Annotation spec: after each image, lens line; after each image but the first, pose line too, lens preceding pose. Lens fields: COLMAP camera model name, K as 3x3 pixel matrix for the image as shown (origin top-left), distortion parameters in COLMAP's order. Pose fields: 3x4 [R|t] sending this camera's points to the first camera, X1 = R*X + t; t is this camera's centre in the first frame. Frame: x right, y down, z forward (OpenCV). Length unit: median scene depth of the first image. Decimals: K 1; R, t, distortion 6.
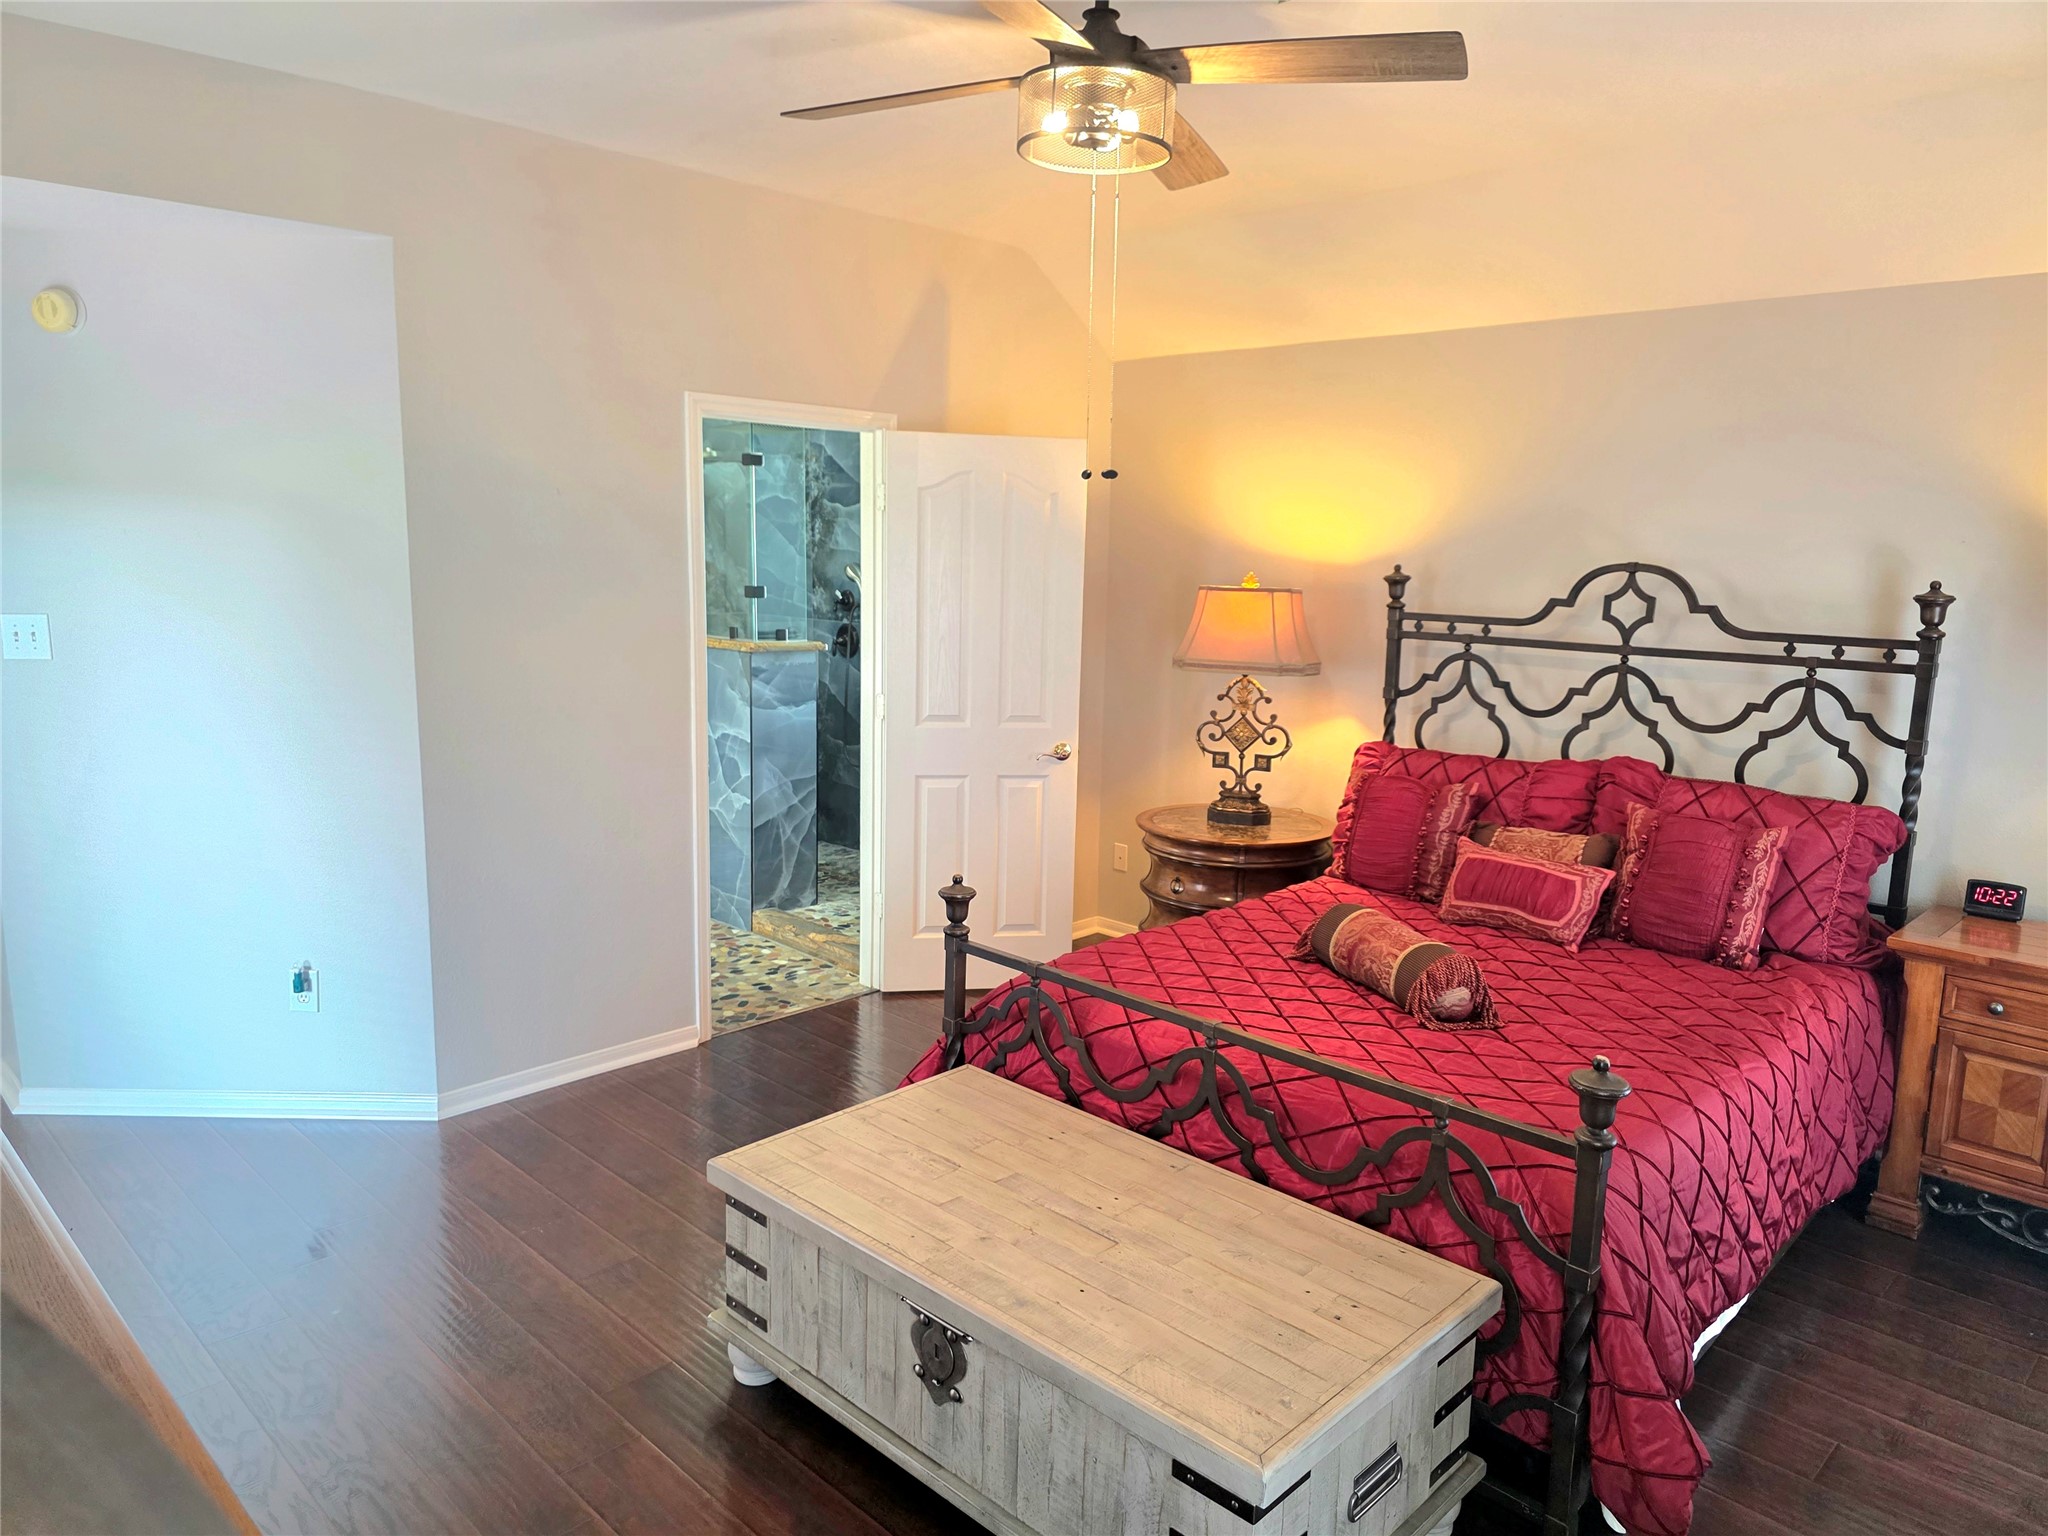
lens RADIAL K [[1375.4, 0, 1039.9], [0, 1375.4, 776.4], [0, 0, 1]] dist [0.080437, -0.116026]
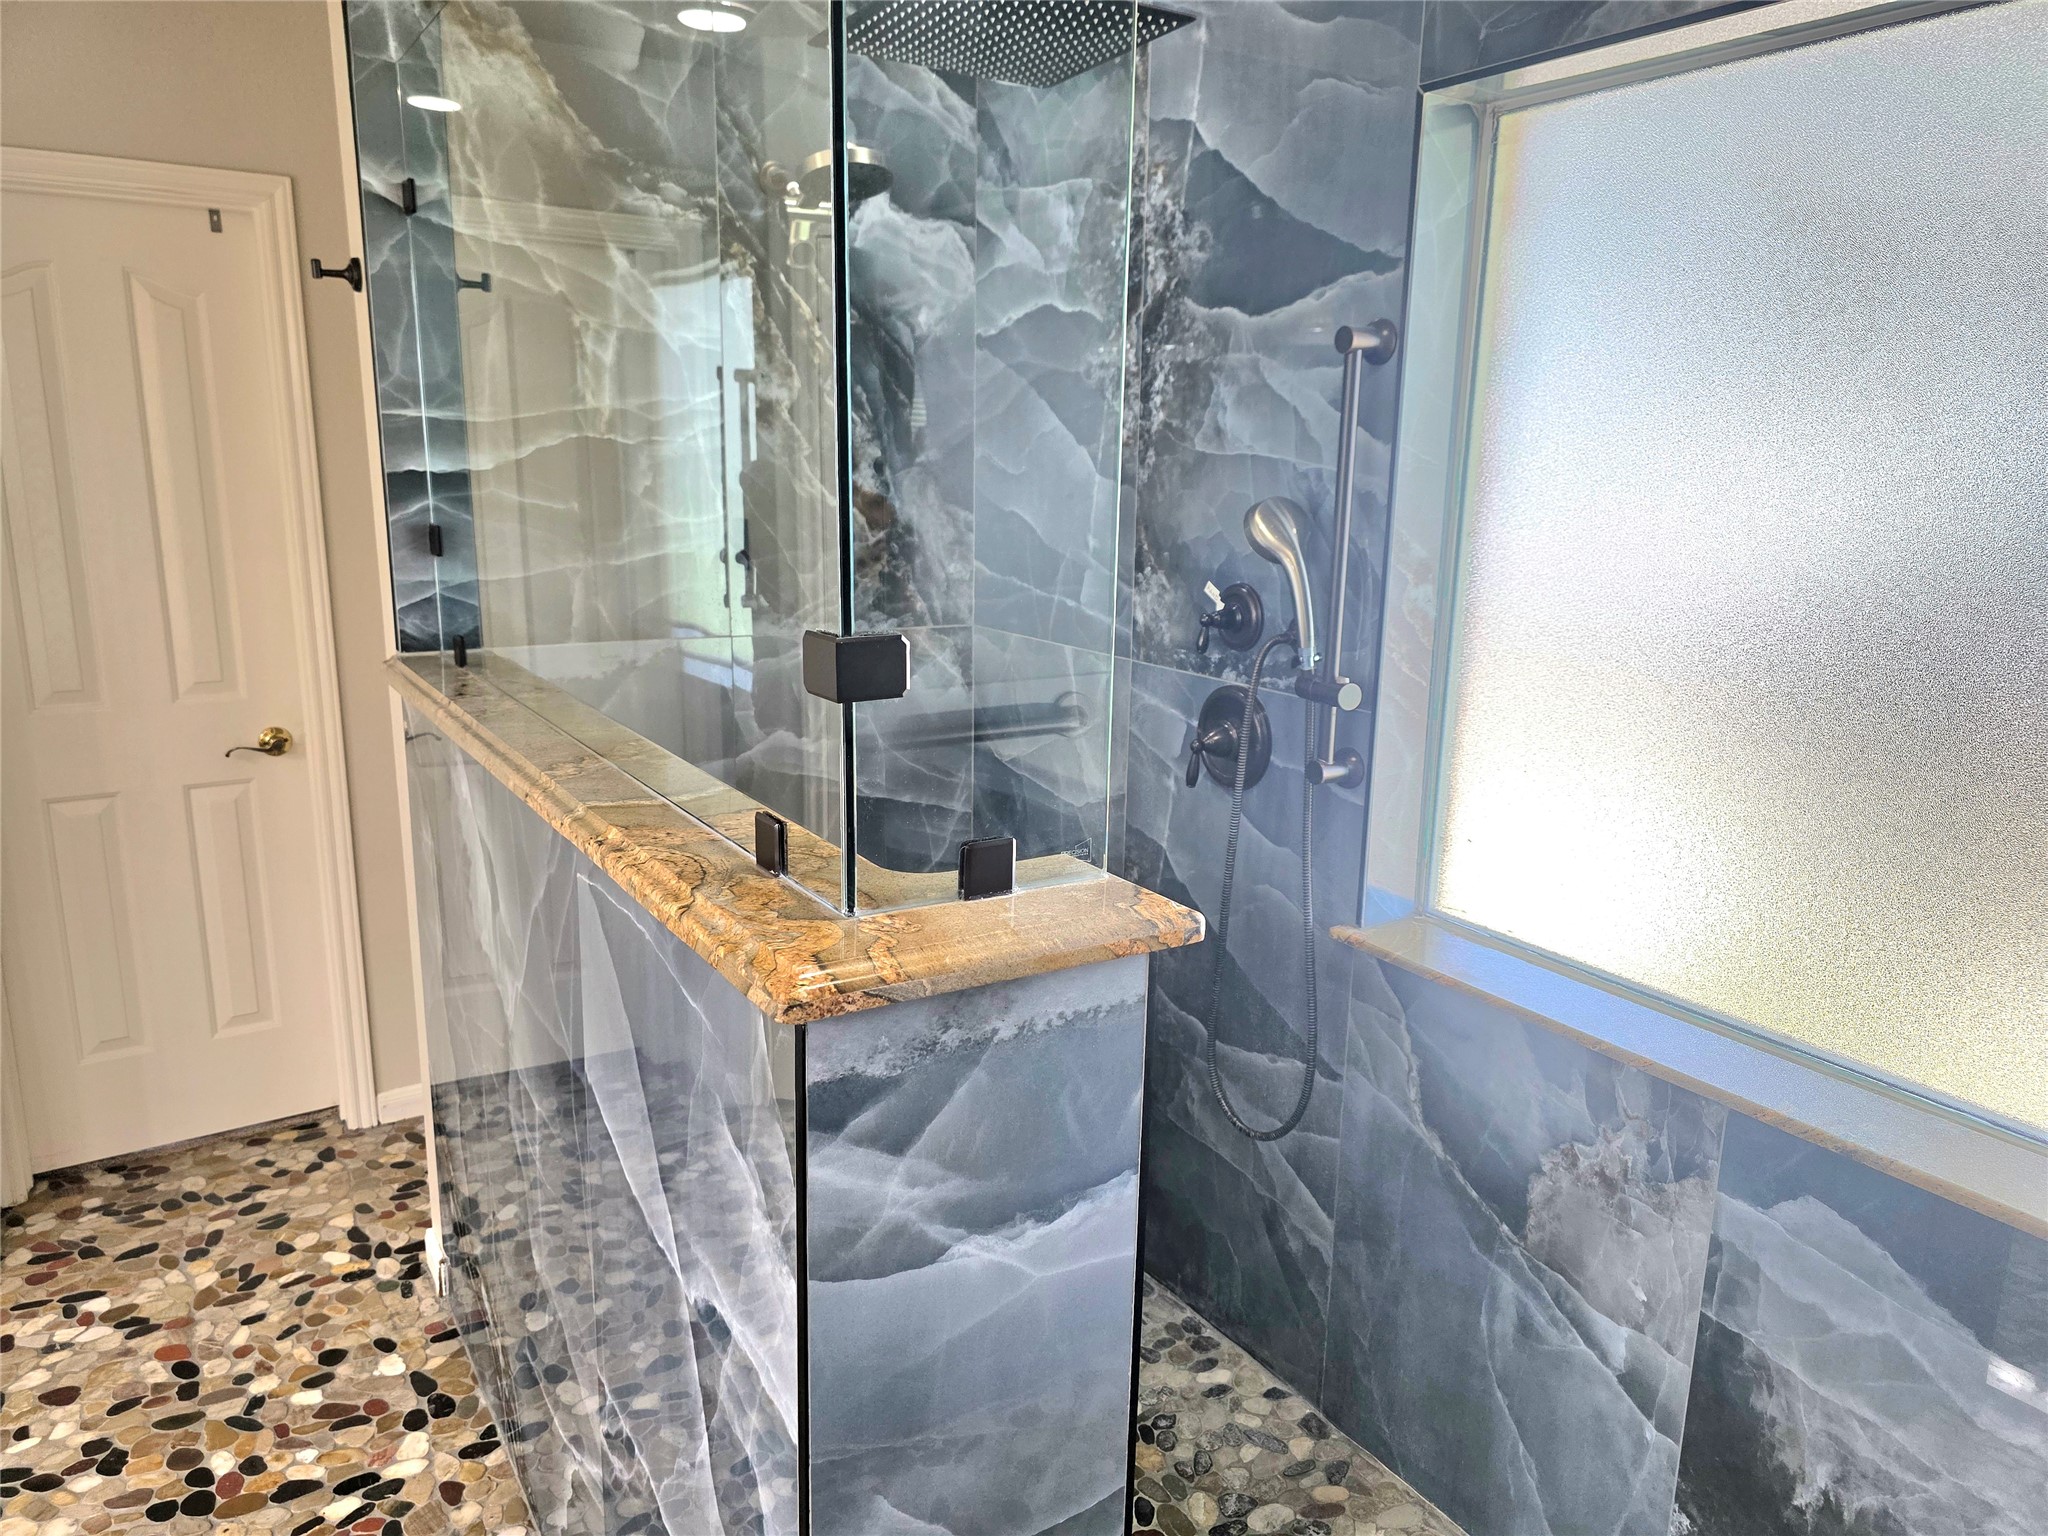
lens RADIAL K [[1379.7, 0, 1047.5], [0, 1379.7, 772.6], [0, 0, 1]] dist [0.049553, -0.039760]
pose [[0.976674, 0.052016, -0.208334, -0.133794], [-0.040374, 0.997396, 0.059751, -0.127001], [0.210899, -0.049946, 0.976231, 0.786067]]
